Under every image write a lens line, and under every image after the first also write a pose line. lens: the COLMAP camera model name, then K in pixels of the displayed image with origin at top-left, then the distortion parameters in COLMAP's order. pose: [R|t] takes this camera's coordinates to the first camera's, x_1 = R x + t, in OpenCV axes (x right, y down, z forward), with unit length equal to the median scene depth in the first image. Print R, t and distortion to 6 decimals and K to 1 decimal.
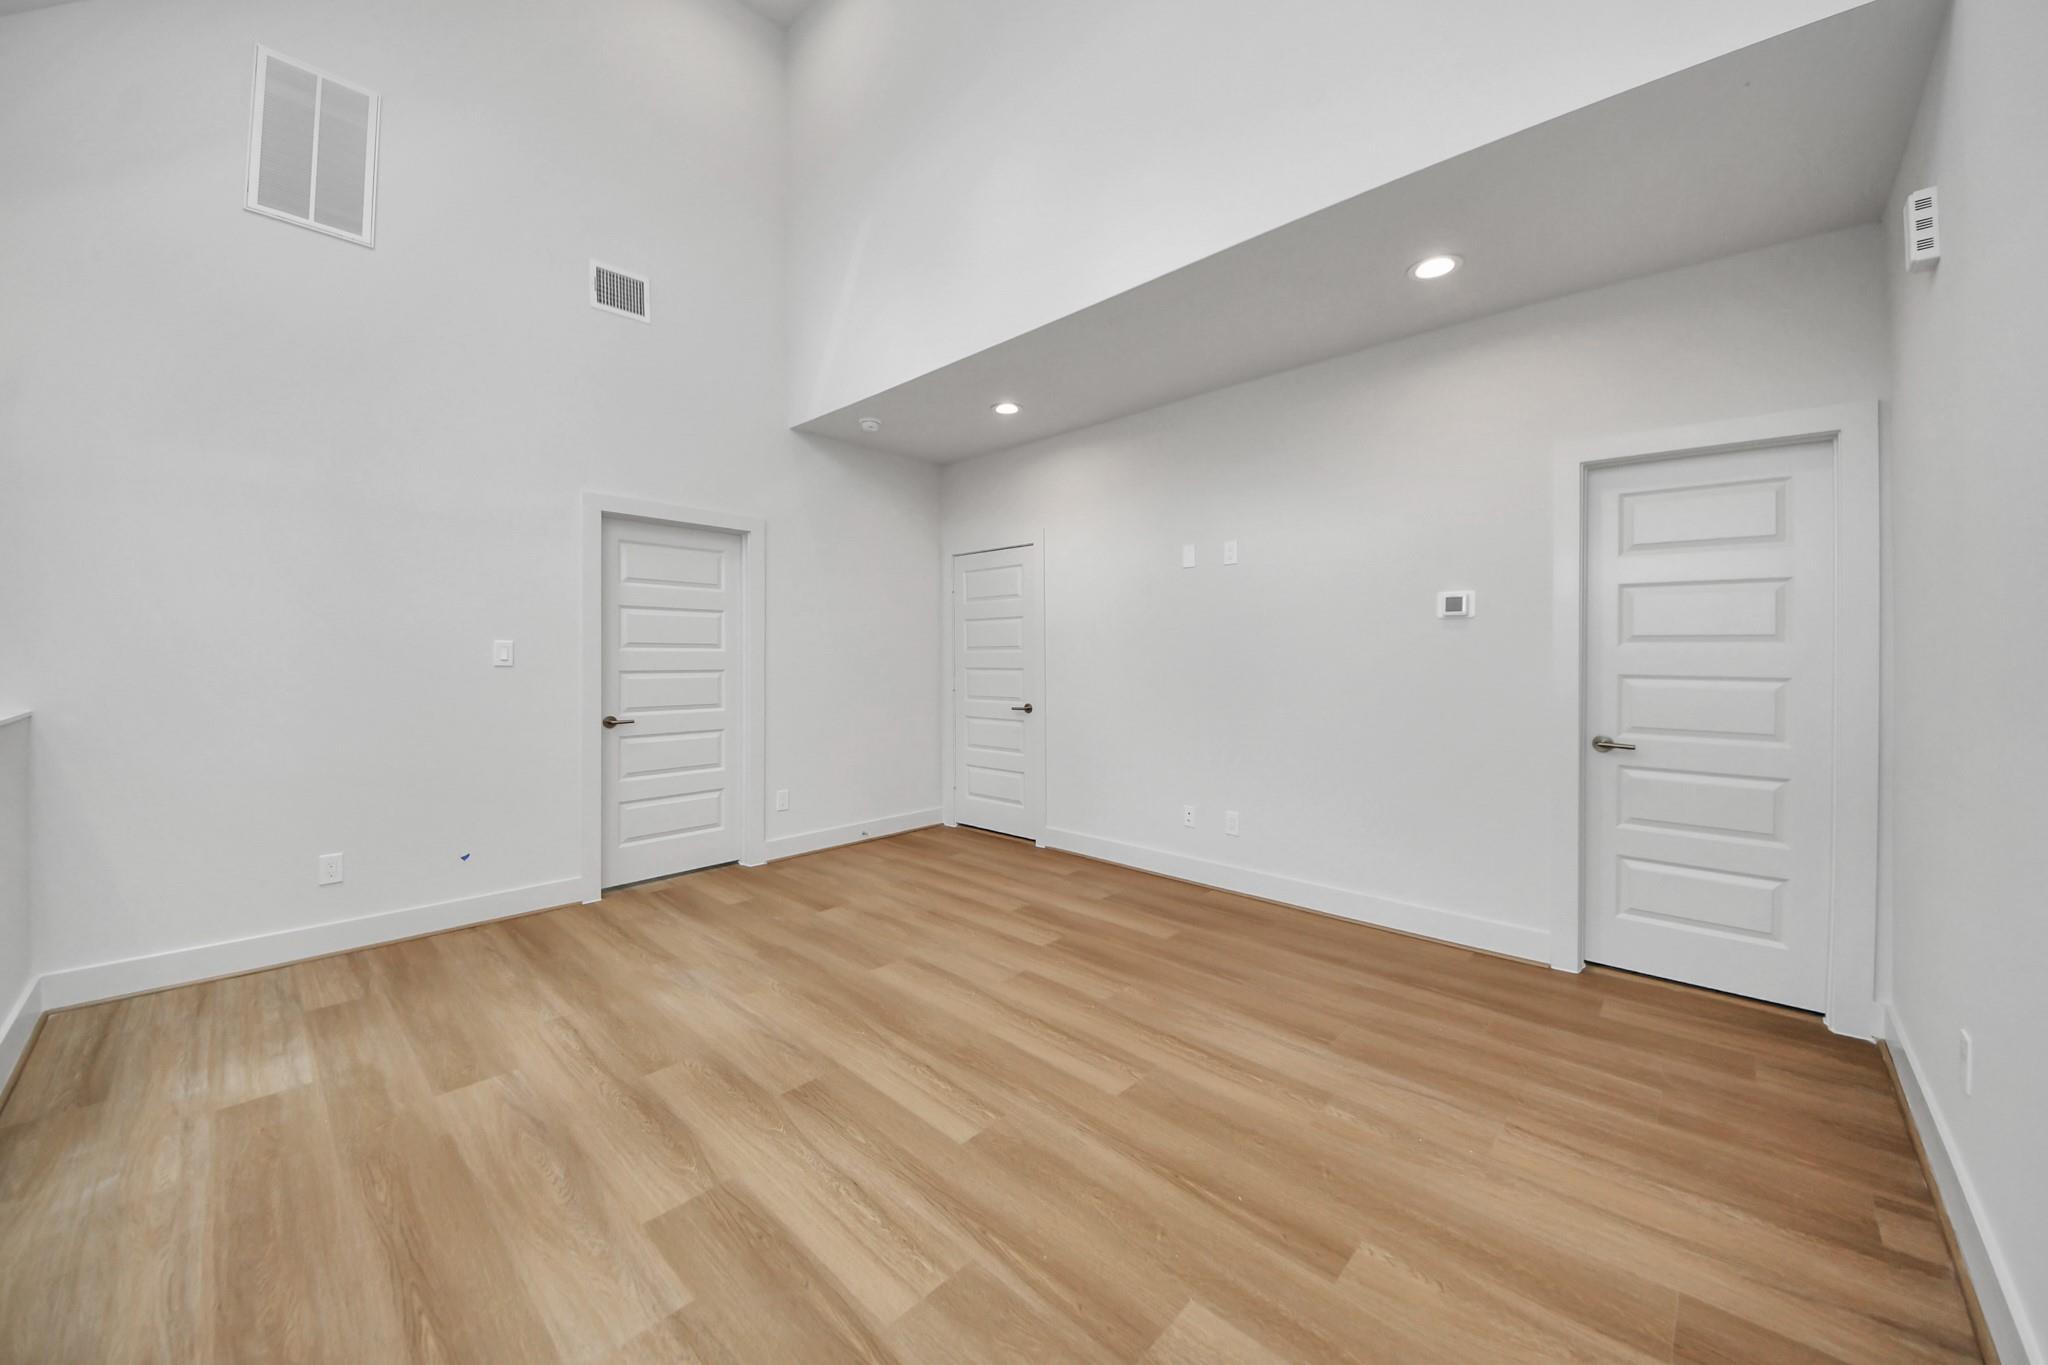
lens RADIAL K [[761.0, 0, 1016.4], [0, 761.0, 664.1], [0, 0, 1]] dist [0.016420, -0.019423]
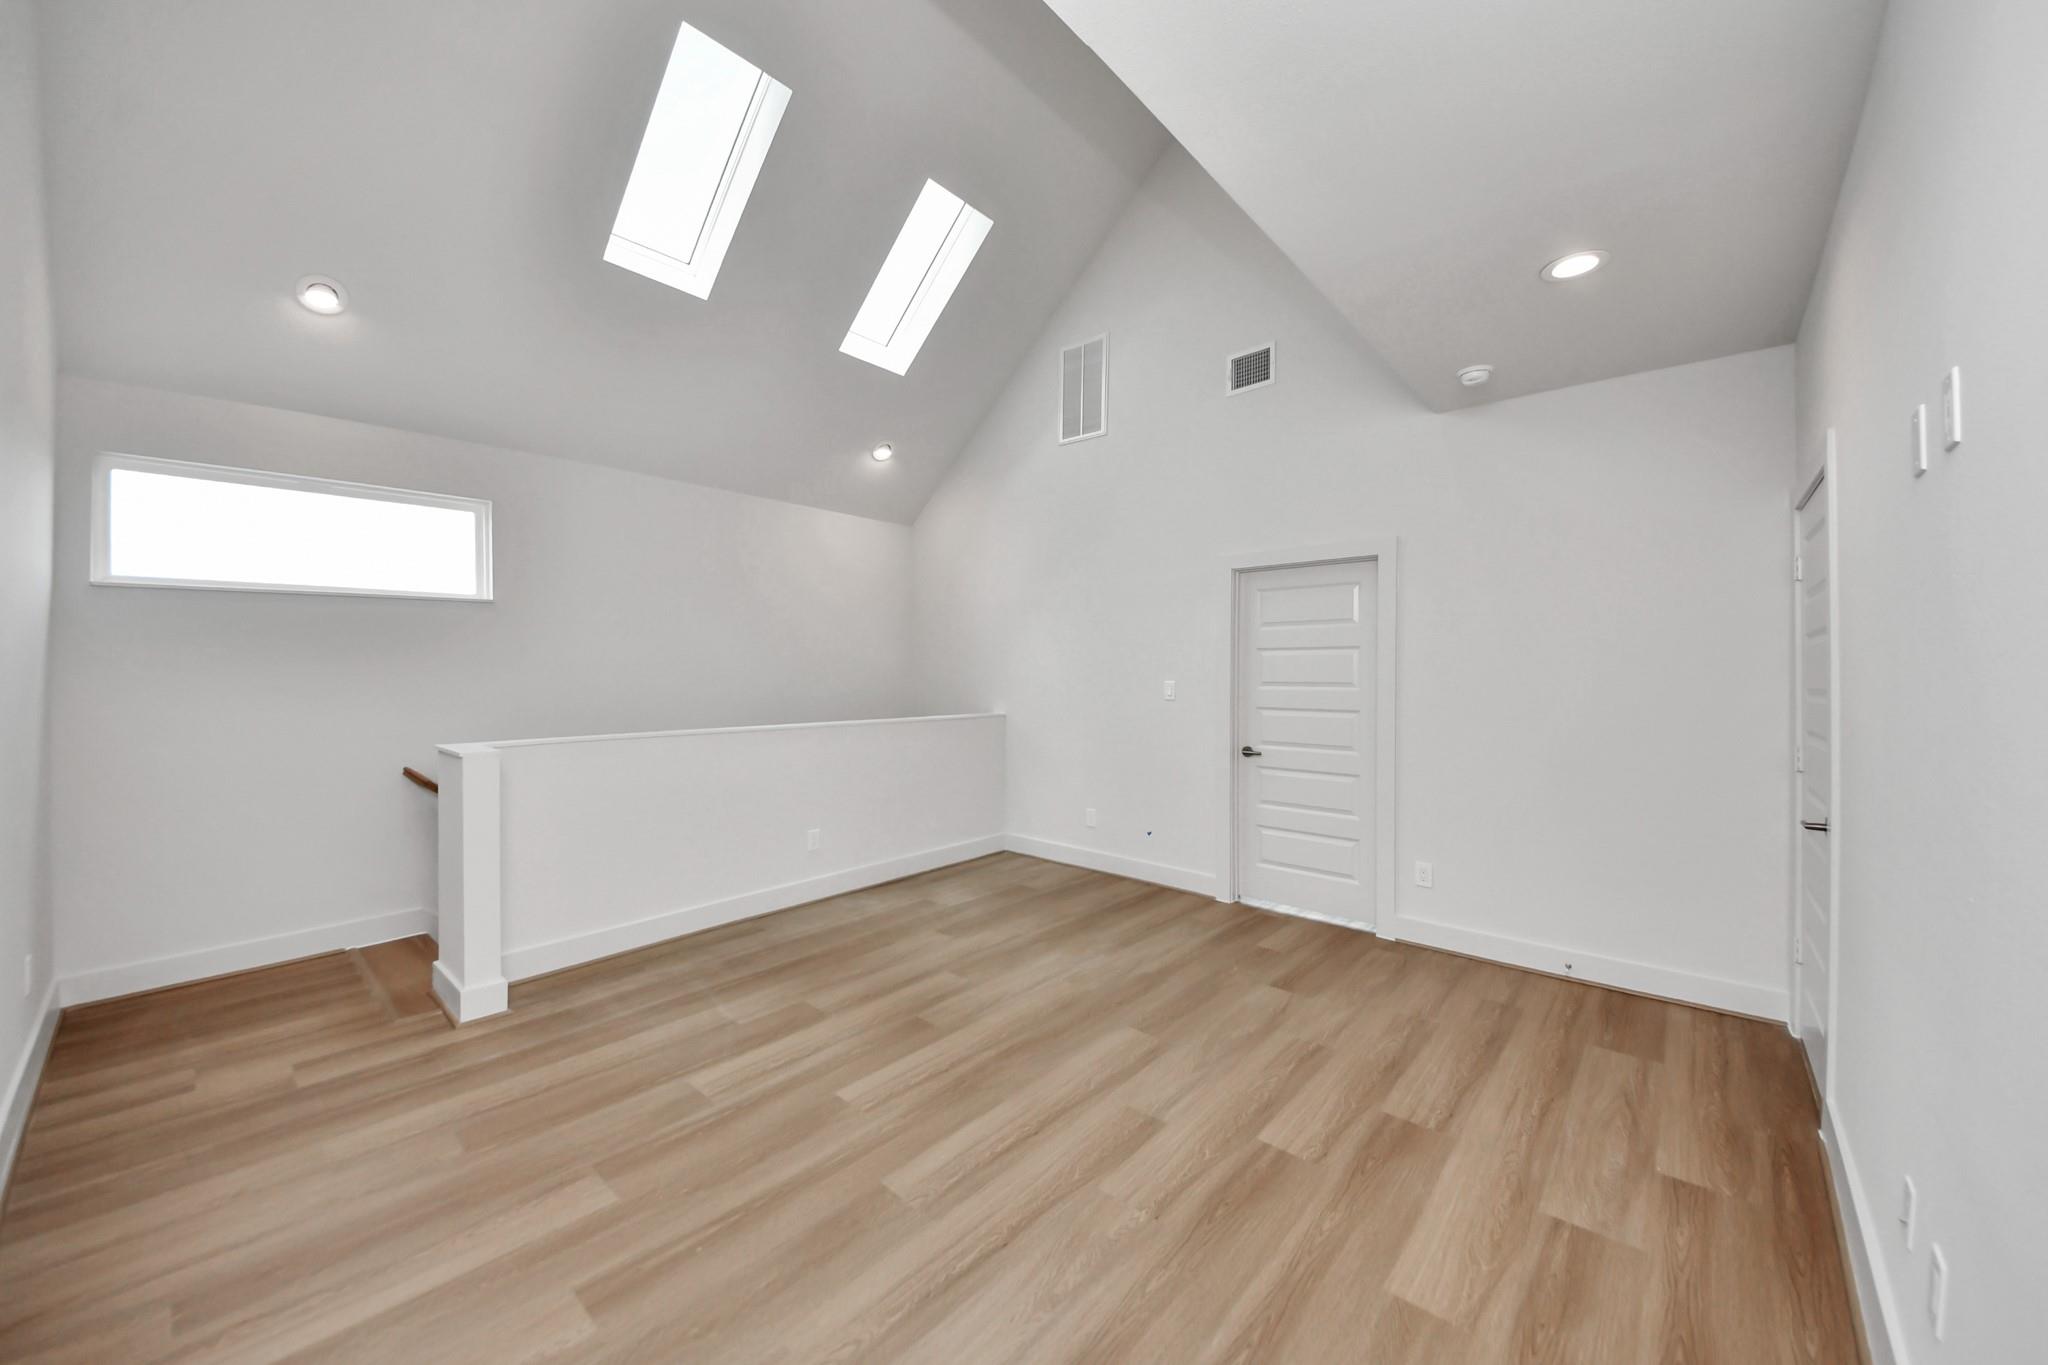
lens RADIAL K [[761.0, 0, 1016.4], [0, 761.0, 664.1], [0, 0, 1]] dist [0.016420, -0.019423]
pose [[0.018359, -0.000159, -0.999831, 0.854343], [-0.020446, 0.999791, -0.000535, -0.068347], [0.999622, 0.020452, 0.018351, 0.890562]]
